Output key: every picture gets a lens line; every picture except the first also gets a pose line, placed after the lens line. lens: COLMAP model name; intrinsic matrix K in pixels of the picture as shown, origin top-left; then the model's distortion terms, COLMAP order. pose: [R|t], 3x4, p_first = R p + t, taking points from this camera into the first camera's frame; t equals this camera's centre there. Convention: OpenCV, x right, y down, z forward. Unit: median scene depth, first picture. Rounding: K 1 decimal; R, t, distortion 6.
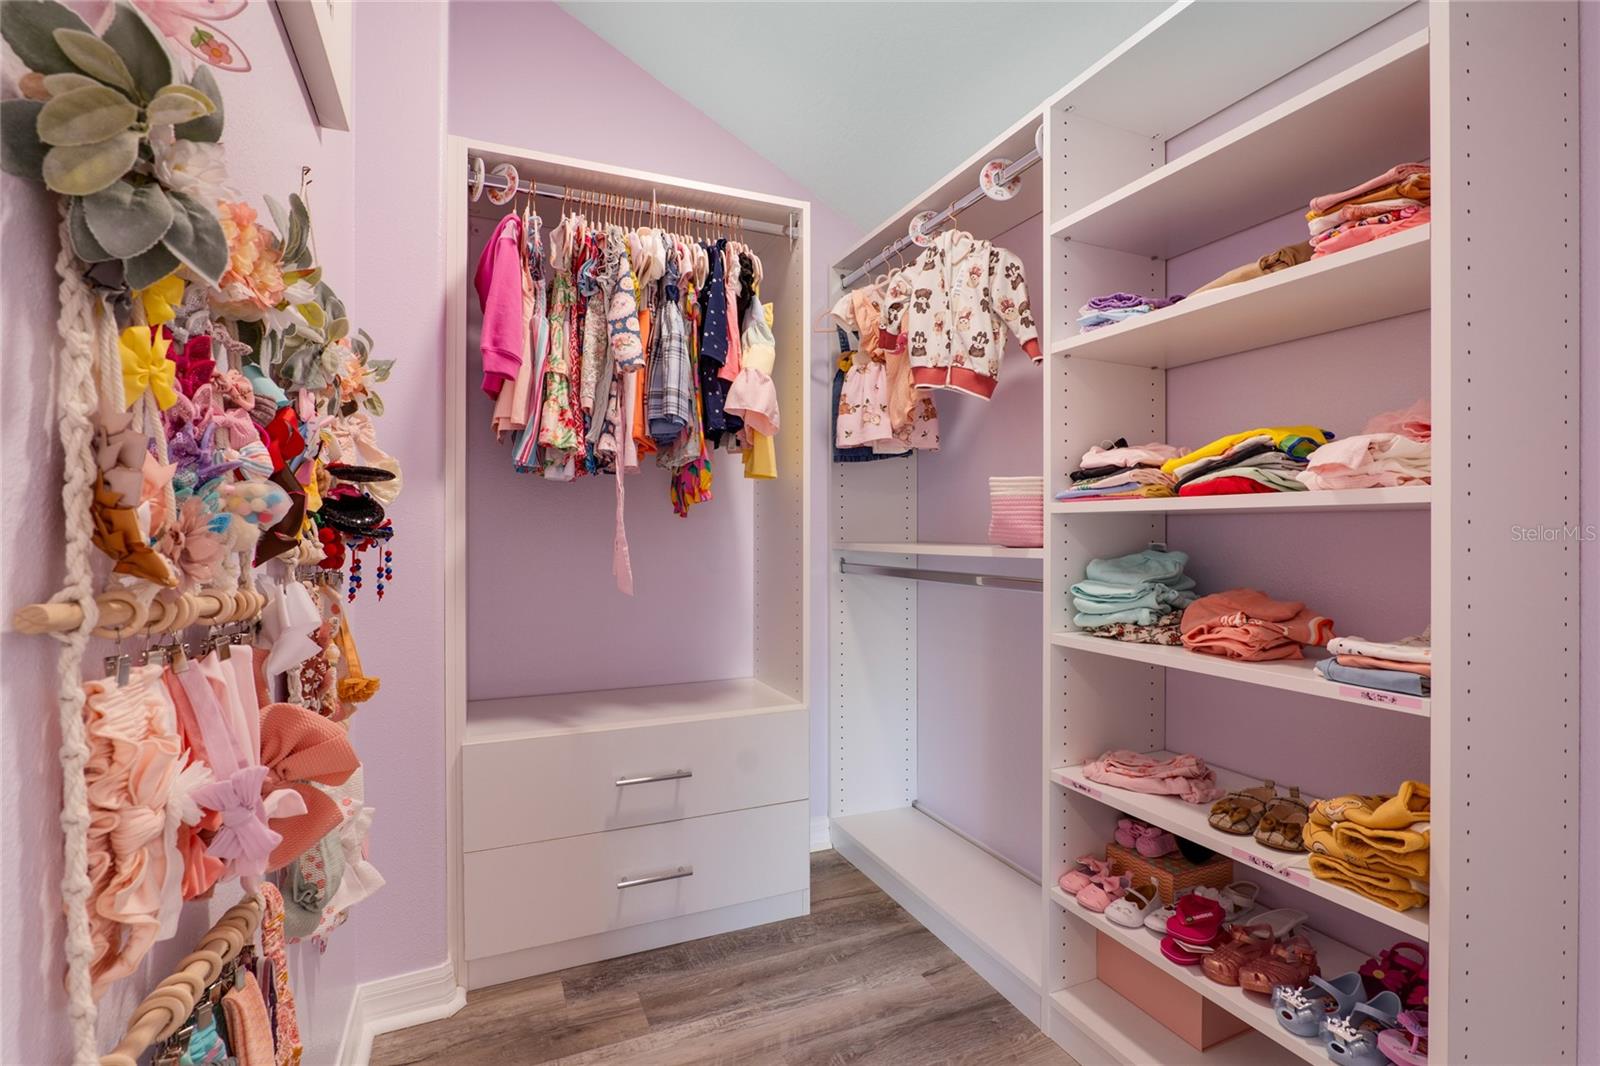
lens RADIAL K [[730.0, 0, 799.4], [0, 730.0, 530.6], [0, 0, 1]] dist [-0.016887, 0.001416]
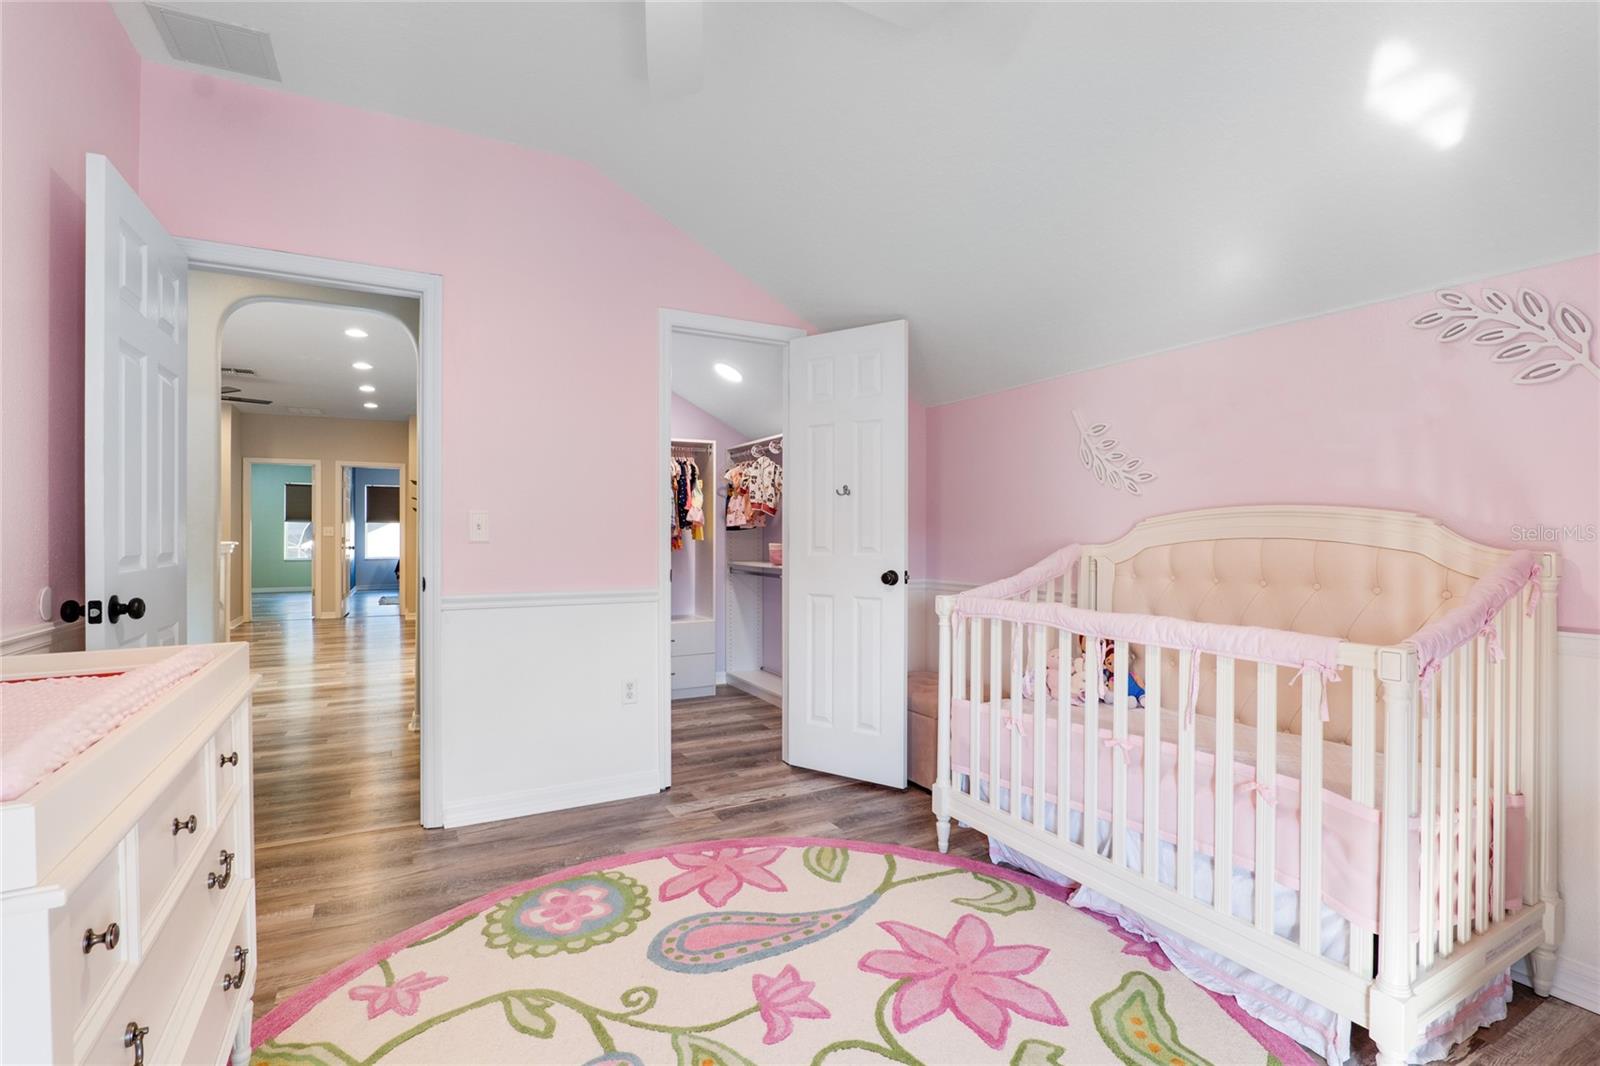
lens RADIAL K [[730.0, 0, 785.1], [0, 730.0, 534.5], [0, 0, 1]] dist [-0.016887, 0.001416]
pose [[0.997403, -0.000091, 0.072020, 0.082586], [-0.000123, 0.999996, 0.002971, -0.104528], [-0.072020, -0.002972, 0.997399, -1.903324]]
